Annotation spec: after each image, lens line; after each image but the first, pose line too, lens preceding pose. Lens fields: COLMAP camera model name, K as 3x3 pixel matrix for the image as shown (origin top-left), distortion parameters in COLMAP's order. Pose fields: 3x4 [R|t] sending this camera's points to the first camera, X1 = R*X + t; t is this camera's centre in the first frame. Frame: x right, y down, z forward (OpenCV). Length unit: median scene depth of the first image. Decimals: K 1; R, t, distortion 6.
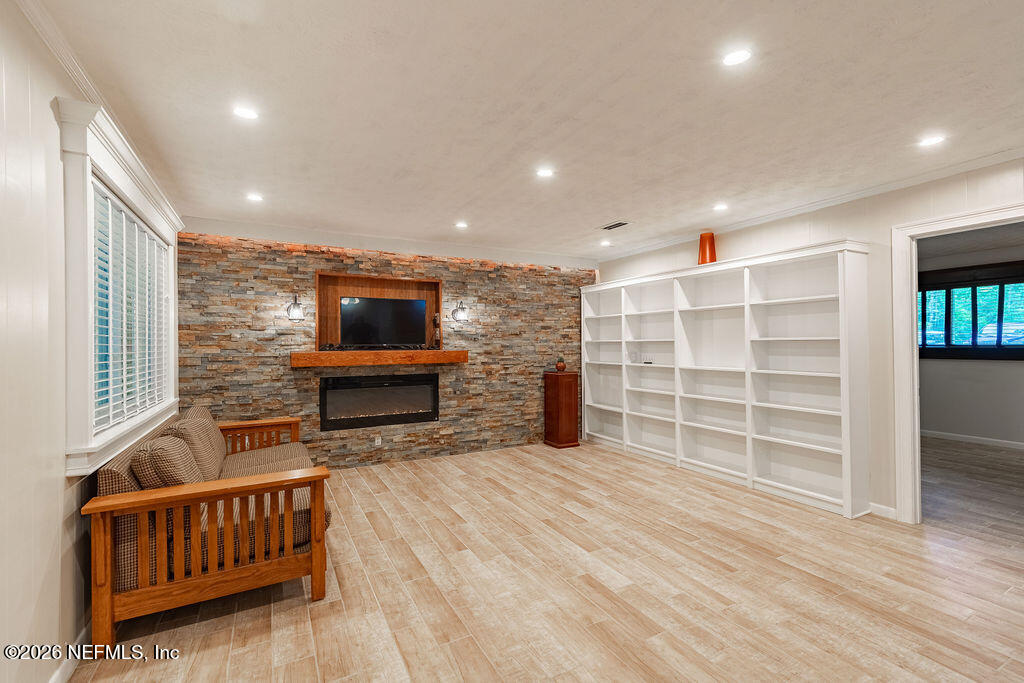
lens RADIAL K [[459.5, 0, 510.9], [0, 459.5, 342.5], [0, 0, 1]] dist [0.009830, -0.000724]
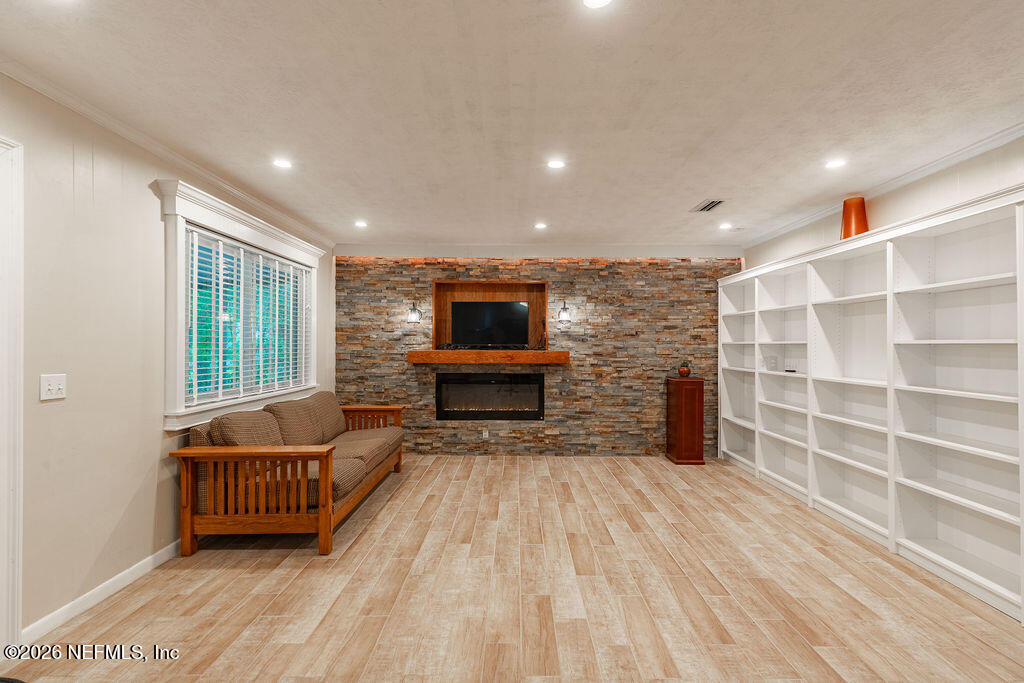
lens RADIAL K [[459.5, 0, 510.9], [0, 459.5, 342.5], [0, 0, 1]] dist [0.009830, -0.000724]
pose [[0.880682, 0.007483, -0.473648, 0.305461], [-0.007645, 0.999970, 0.001583, -0.002780], [0.473645, 0.002227, 0.880713, 0.086285]]
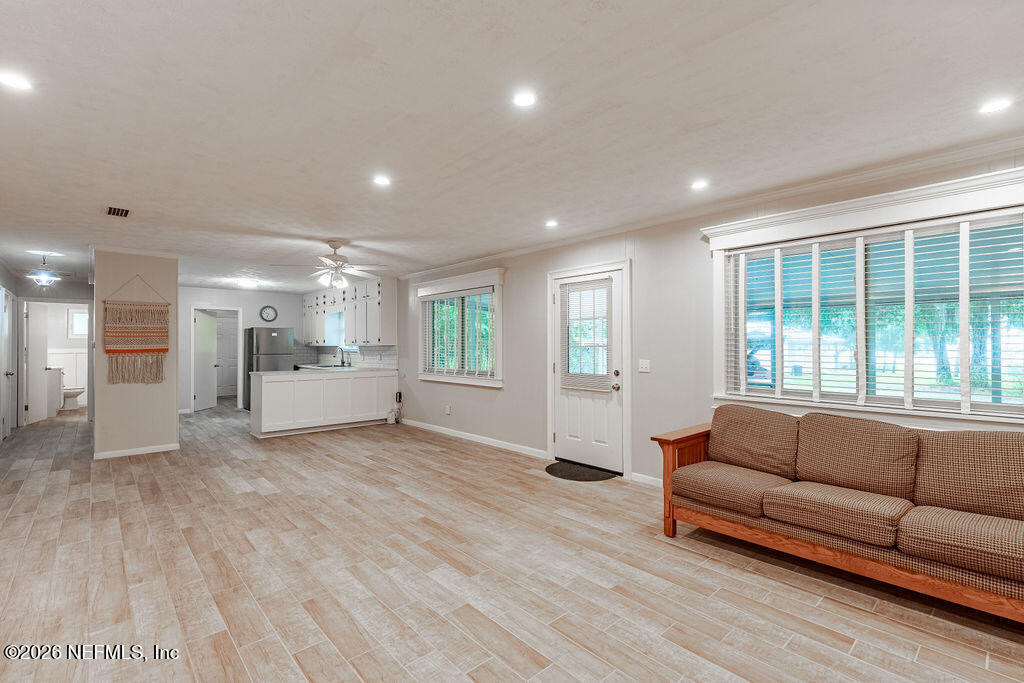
lens RADIAL K [[464.6, 0, 515.2], [0, 464.6, 341.2], [0, 0, 1]] dist [0.005549, 0.000013]
pose [[-0.967457, 0.008108, -0.252904, 0.185111], [0.011014, 0.999889, -0.010075, 0.000696], [0.252794, -0.012533, -0.967439, 1.155587]]
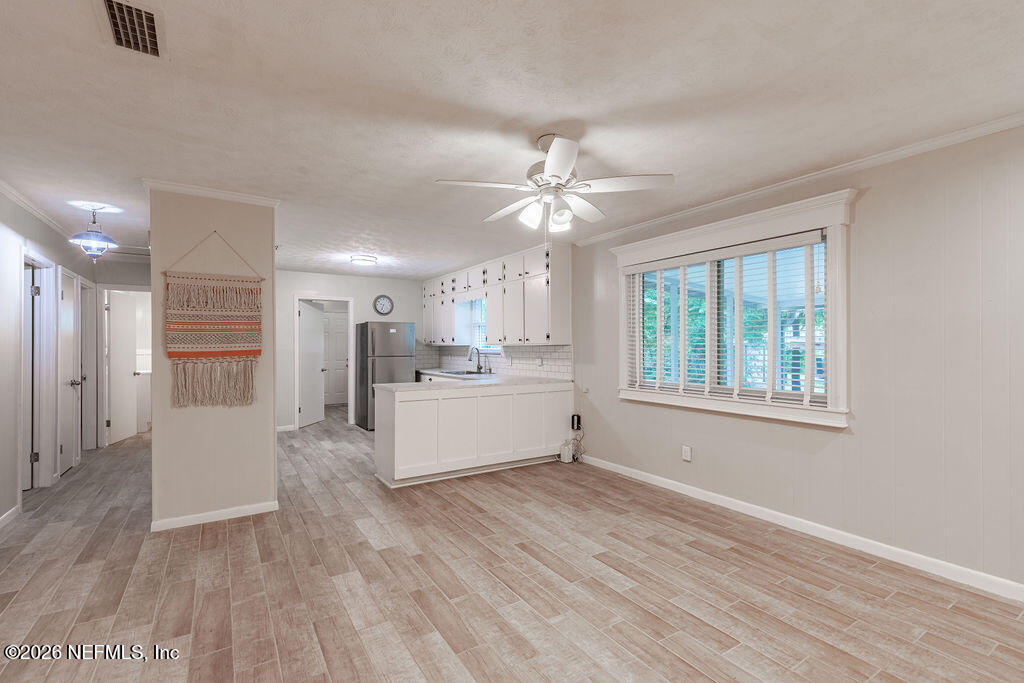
lens RADIAL K [[462.6, 0, 512.7], [0, 462.6, 345.9], [0, 0, 1]] dist [0.008604, -0.001272]
pose [[-0.996316, 0.010917, -0.085060, 0.423221], [0.011039, 0.999939, -0.000963, -0.003809], [0.085044, -0.001899, -0.996375, 0.499821]]
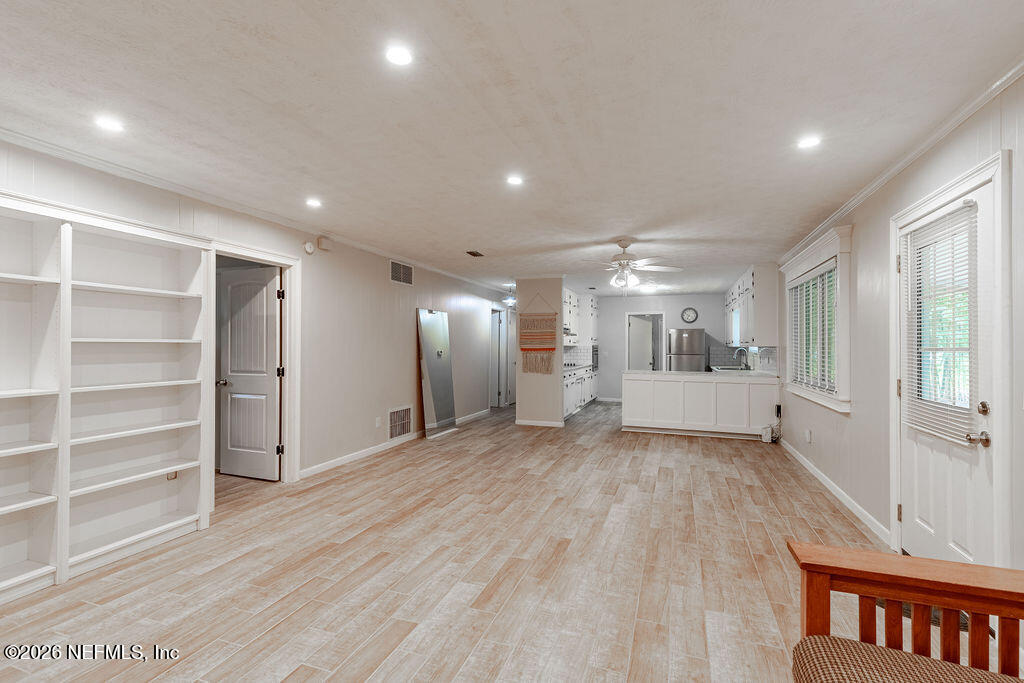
lens RADIAL K [[459.5, 0, 510.9], [0, 459.5, 342.5], [0, 0, 1]] dist [0.009830, -0.000724]
pose [[-0.674975, 0.010683, 0.737764, -0.314450], [-0.000953, 0.999882, -0.015350, 0.003913], [-0.737840, -0.011064, -0.674885, 0.889604]]
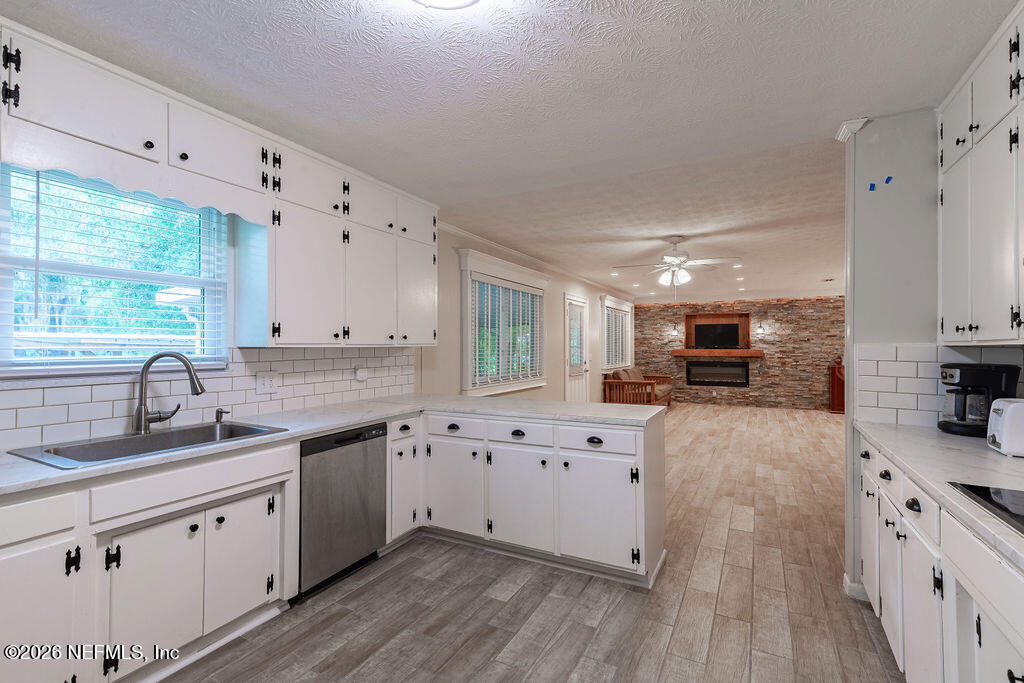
lens RADIAL K [[456.4, 0, 512.0], [0, 456.4, 341.5], [0, 0, 1]] dist [0.000086, -0.000208]
pose [[0.558116, -0.001108, -0.829762, 1.000222], [-0.001477, 0.999996, -0.002328, -0.012469], [0.829761, 0.002525, 0.558113, -0.986589]]
